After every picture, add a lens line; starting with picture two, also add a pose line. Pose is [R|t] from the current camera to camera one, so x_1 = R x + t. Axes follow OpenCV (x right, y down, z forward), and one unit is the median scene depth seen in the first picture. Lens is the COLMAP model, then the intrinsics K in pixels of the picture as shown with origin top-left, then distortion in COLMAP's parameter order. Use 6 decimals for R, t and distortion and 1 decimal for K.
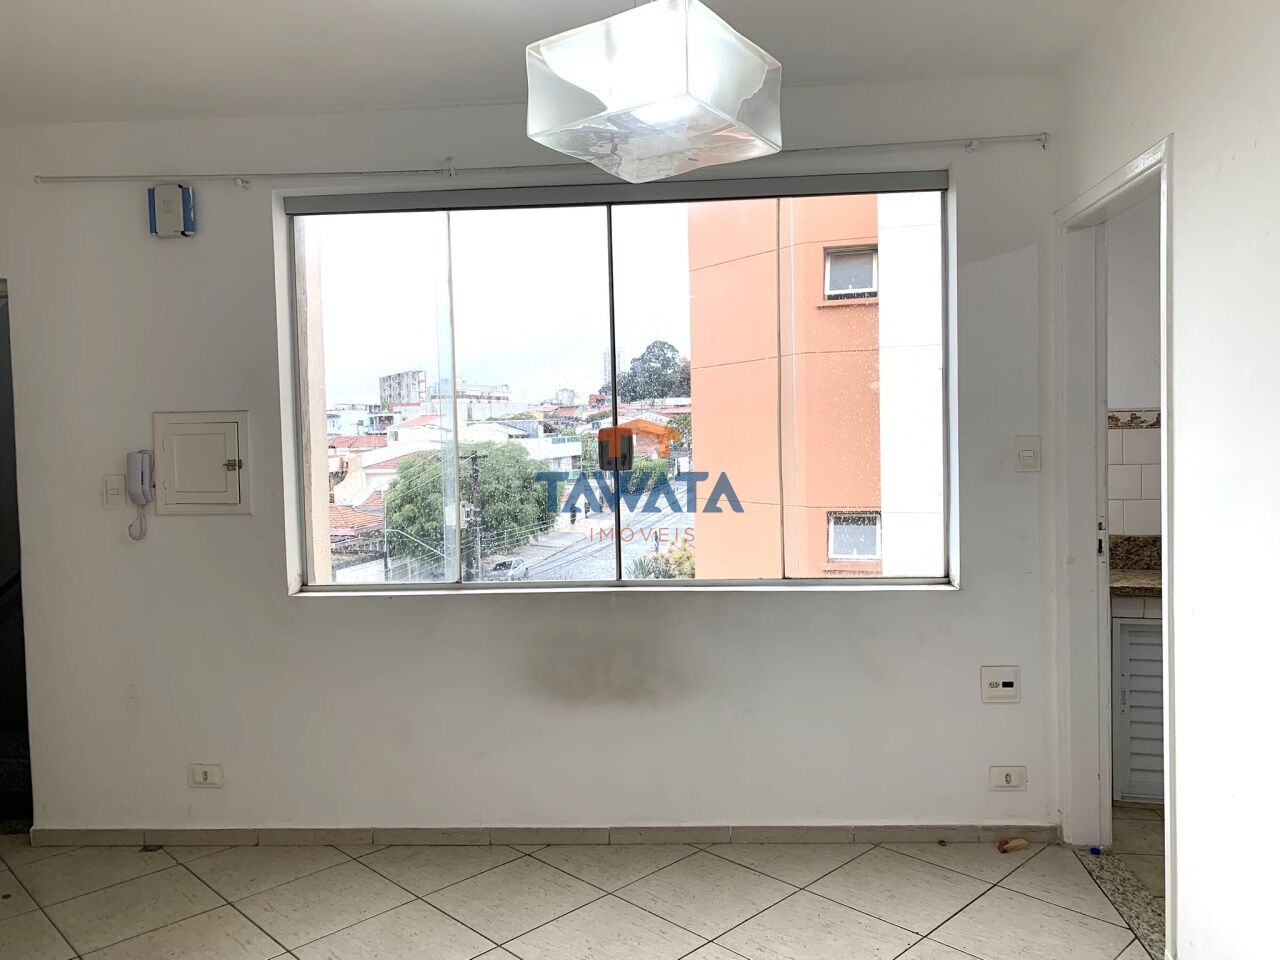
lens RADIAL K [[977.9, 0, 640.4], [0, 977.9, 480.3], [0, 0, 1]] dist [0.030277, -0.028903]
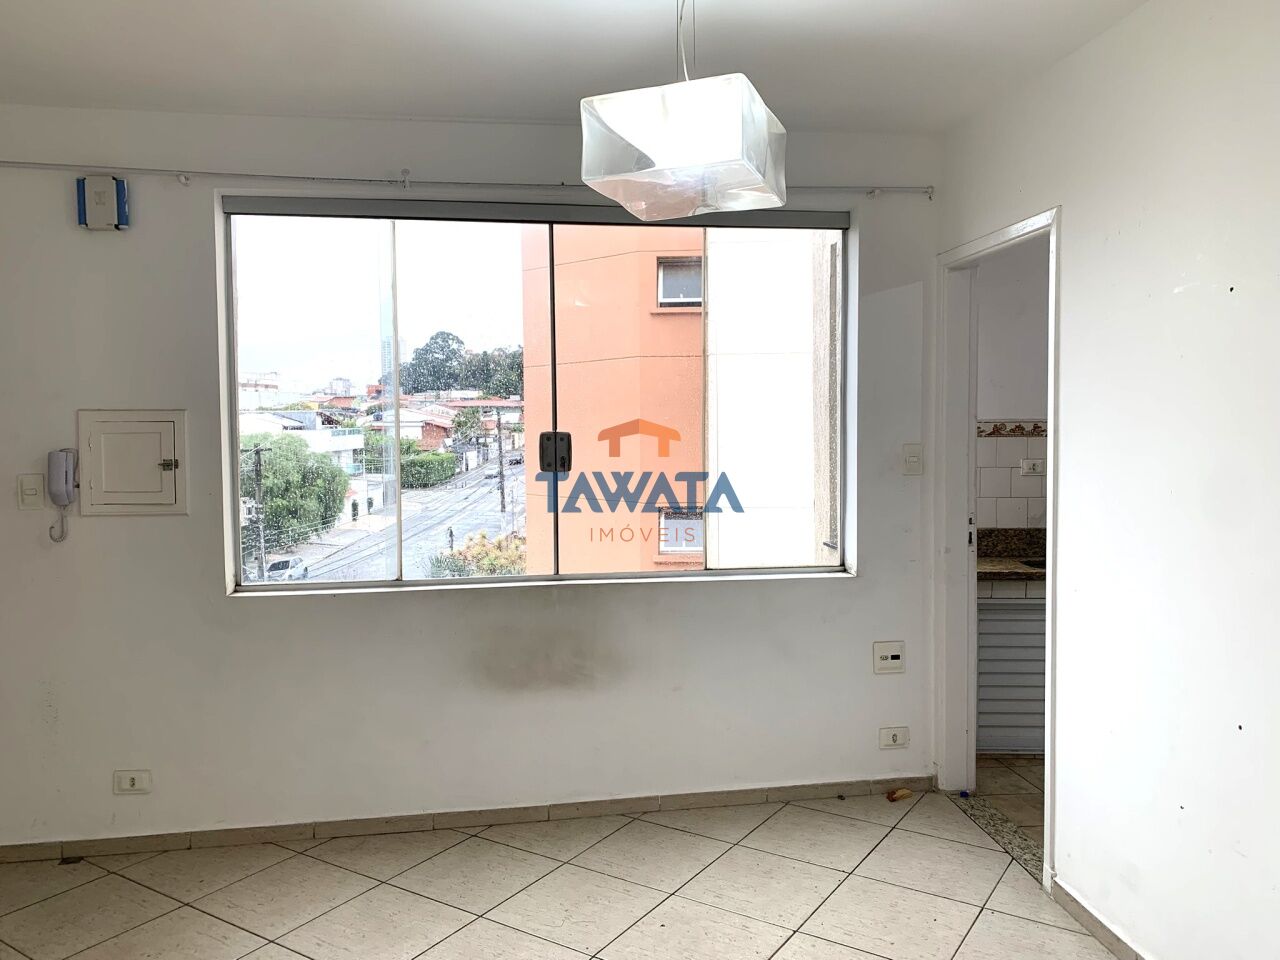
lens RADIAL K [[977.9, 0, 642.1], [0, 977.9, 480.9], [0, 0, 1]] dist [0.030277, -0.028903]
pose [[0.976066, 0.002063, 0.217463, -0.167995], [-0.003324, 0.999980, 0.005435, -0.006365], [-0.217447, -0.006028, 0.976053, -0.066800]]
